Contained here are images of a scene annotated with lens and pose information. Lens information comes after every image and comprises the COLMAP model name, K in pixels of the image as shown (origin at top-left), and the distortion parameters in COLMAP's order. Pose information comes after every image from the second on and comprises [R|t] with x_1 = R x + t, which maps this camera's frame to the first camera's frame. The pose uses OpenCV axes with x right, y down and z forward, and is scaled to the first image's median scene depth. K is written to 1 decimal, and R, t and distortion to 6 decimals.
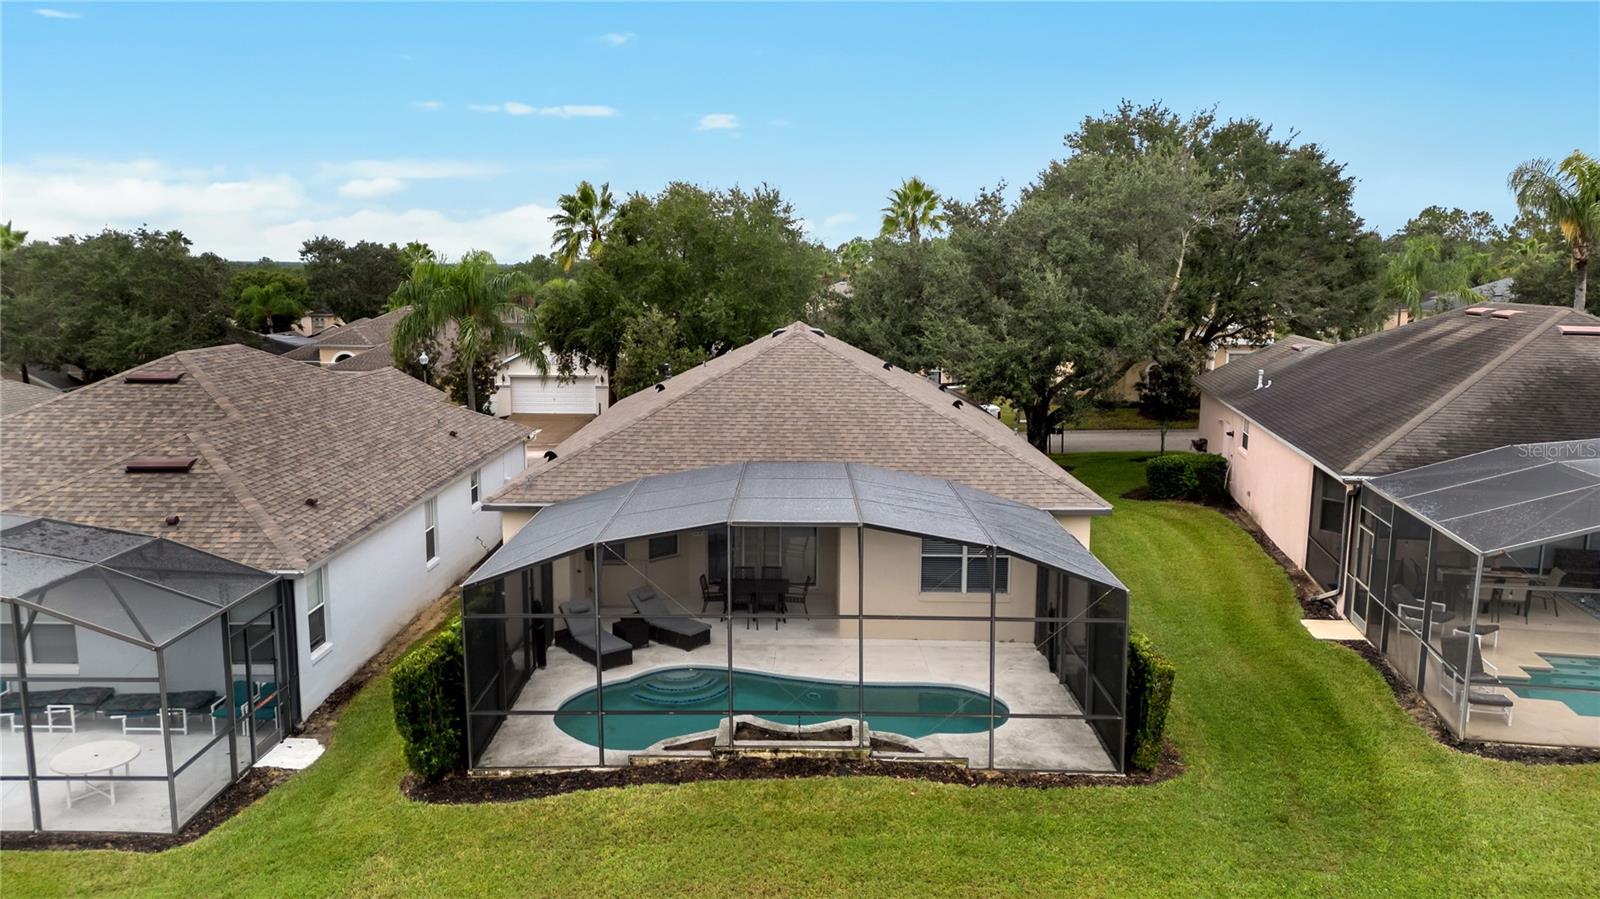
lens RADIAL K [[1106.1, 0, 800.0], [0, 1106.1, 449.5], [0, 0, 1]] dist [0.093890, -0.109682]
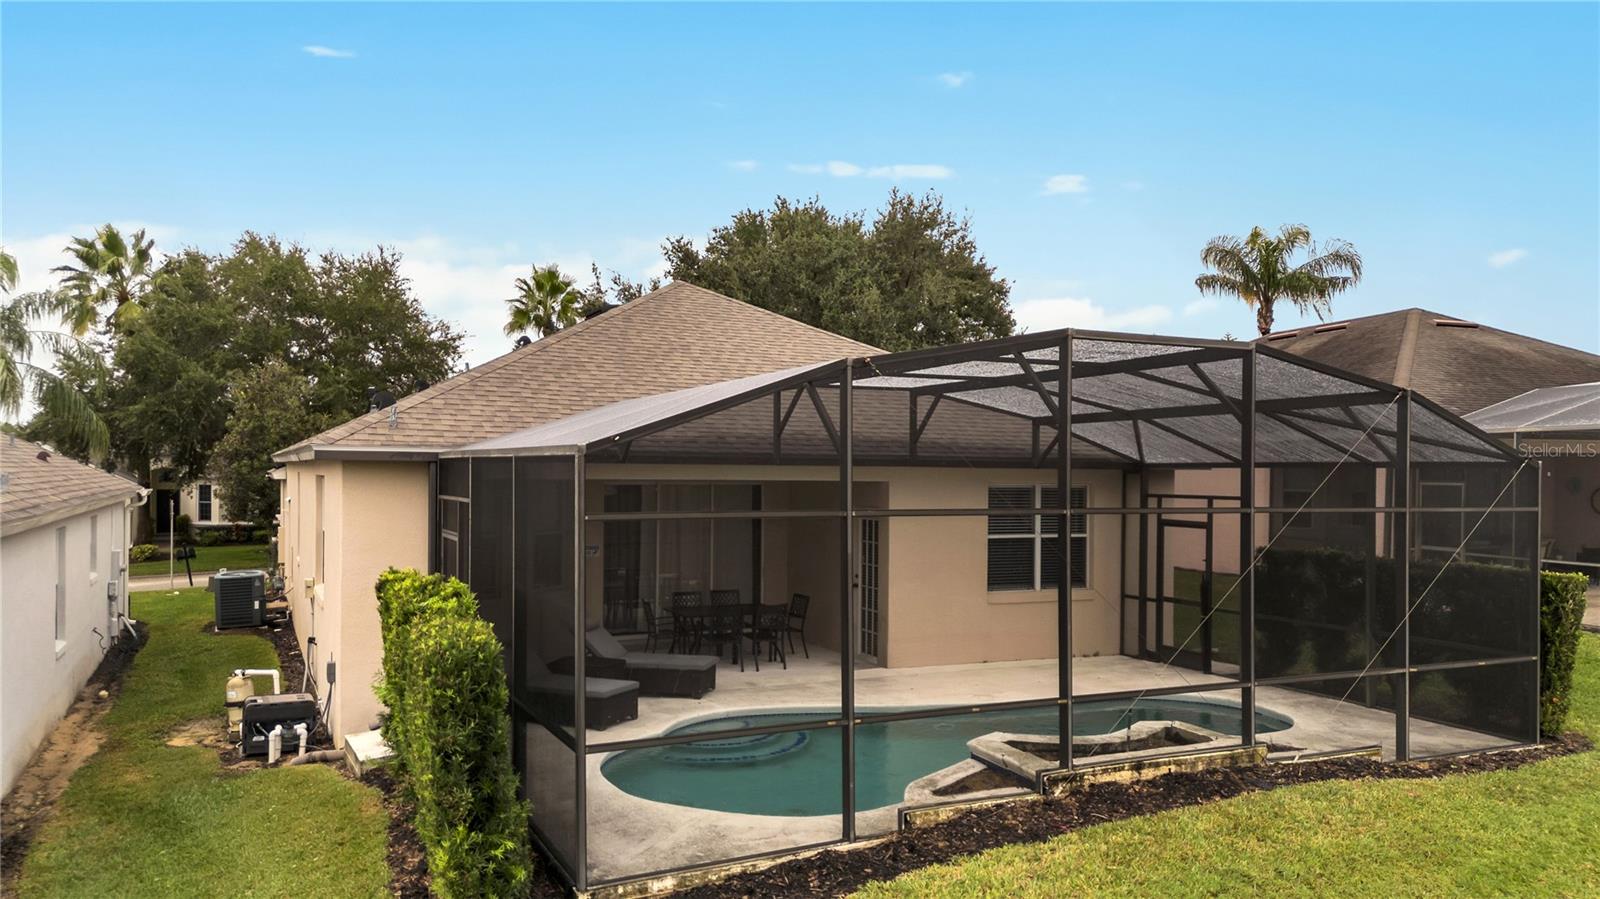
lens RADIAL K [[1136.0, 0, 800.0], [0, 1136.0, 449.5], [0, 0, 1]] dist [0.059474, 0.000955]
pose [[0.900995, 0.007600, 0.433762, -0.360924], [0.066418, 0.985643, -0.155230, 0.170130], [-0.428715, 0.168671, 0.887555, 0.480056]]
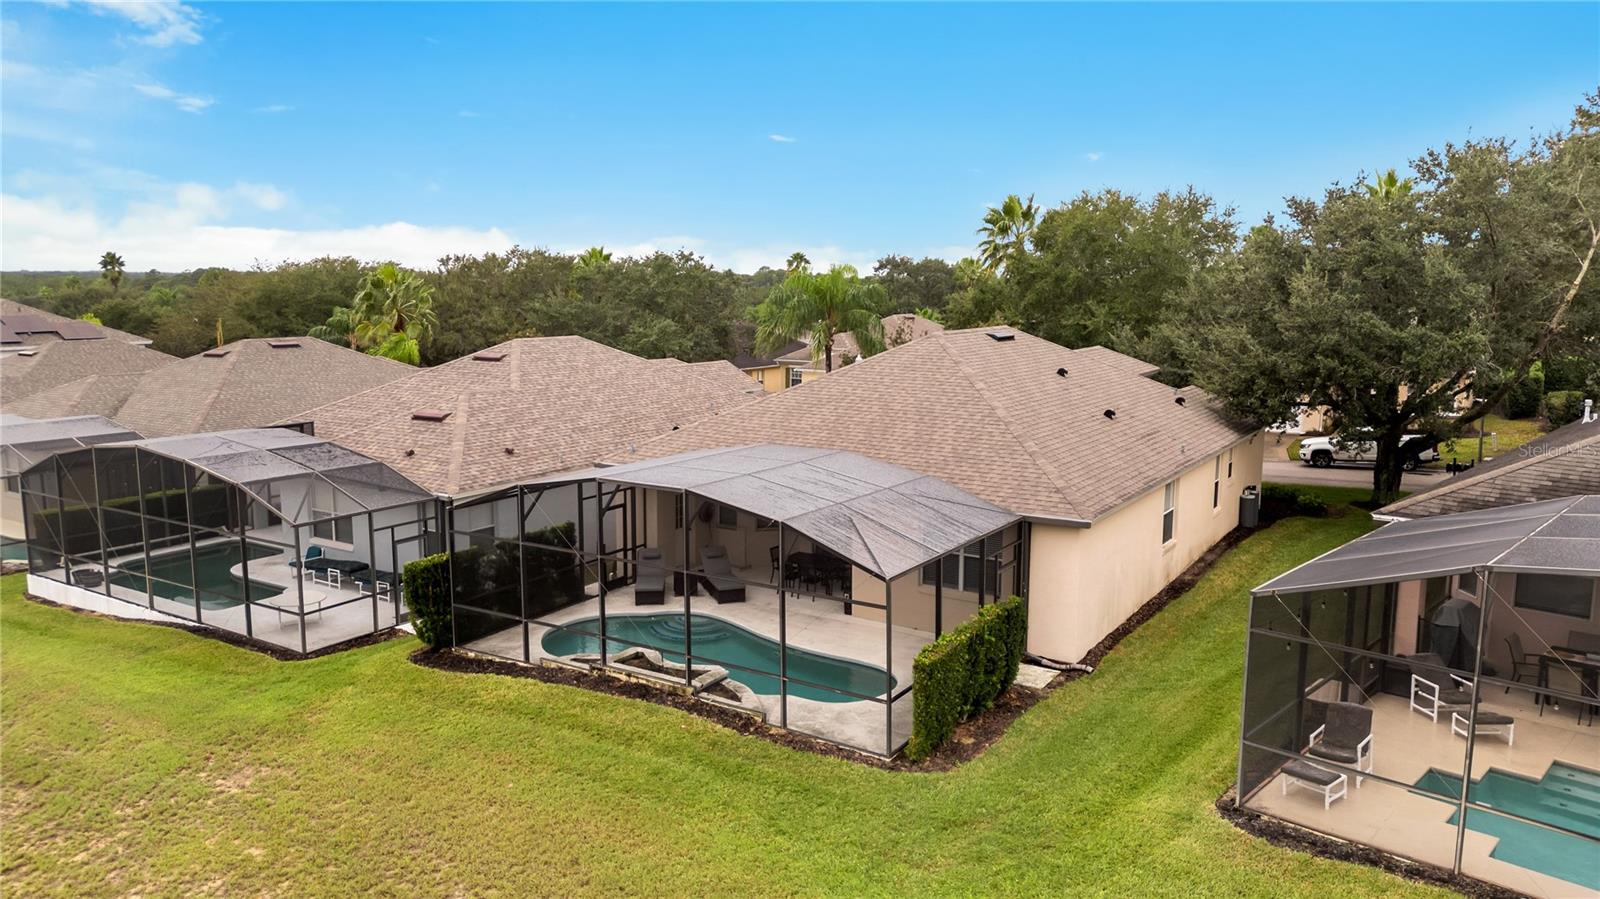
lens RADIAL K [[1106.1, 0, 800.0], [0, 1106.1, 449.5], [0, 0, 1]] dist [0.093890, -0.109682]
pose [[0.846680, 0.077282, -0.526460, 0.646584], [-0.083509, 0.996435, 0.011968, 0.001021], [0.525508, 0.033831, 0.850116, 0.067499]]
